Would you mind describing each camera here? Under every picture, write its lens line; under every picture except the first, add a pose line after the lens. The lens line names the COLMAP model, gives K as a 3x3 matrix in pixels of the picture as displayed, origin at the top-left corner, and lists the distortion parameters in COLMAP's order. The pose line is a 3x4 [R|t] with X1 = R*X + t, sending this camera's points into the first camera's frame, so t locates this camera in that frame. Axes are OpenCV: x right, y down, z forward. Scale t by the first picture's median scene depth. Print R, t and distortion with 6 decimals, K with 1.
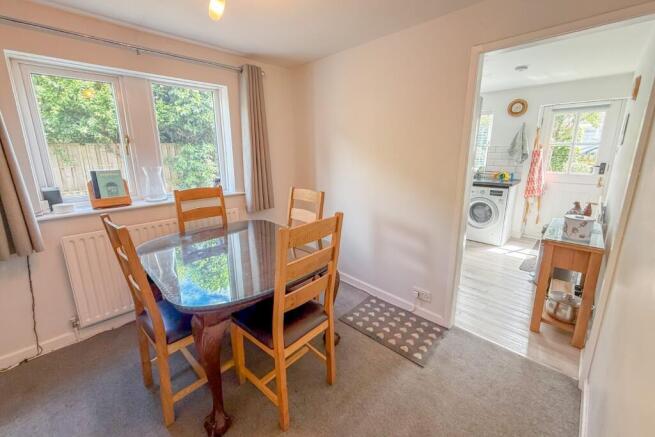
lens RADIAL K [[277.6, 0, 321.3], [0, 277.6, 217.0], [0, 0, 1]] dist [0.003454, 0.000592]
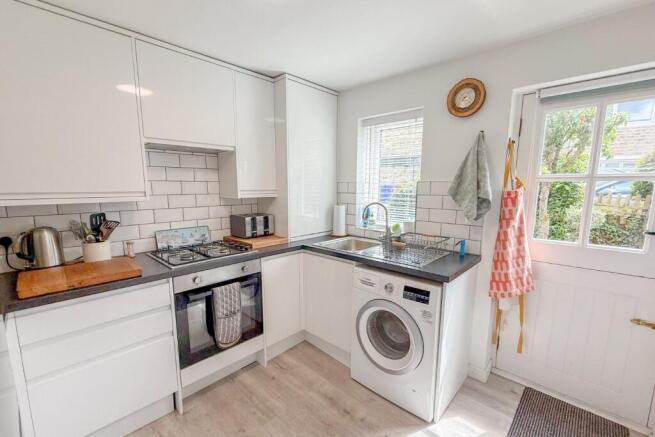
lens RADIAL K [[277.6, 0, 339.4], [0, 277.6, 232.6], [0, 0, 1]] dist [0.003454, 0.000592]
pose [[0.999336, 0.002885, 0.036322, 0.485347], [-0.000448, 0.997758, -0.066922, -0.144046], [-0.036434, 0.066861, 0.997097, 0.573047]]
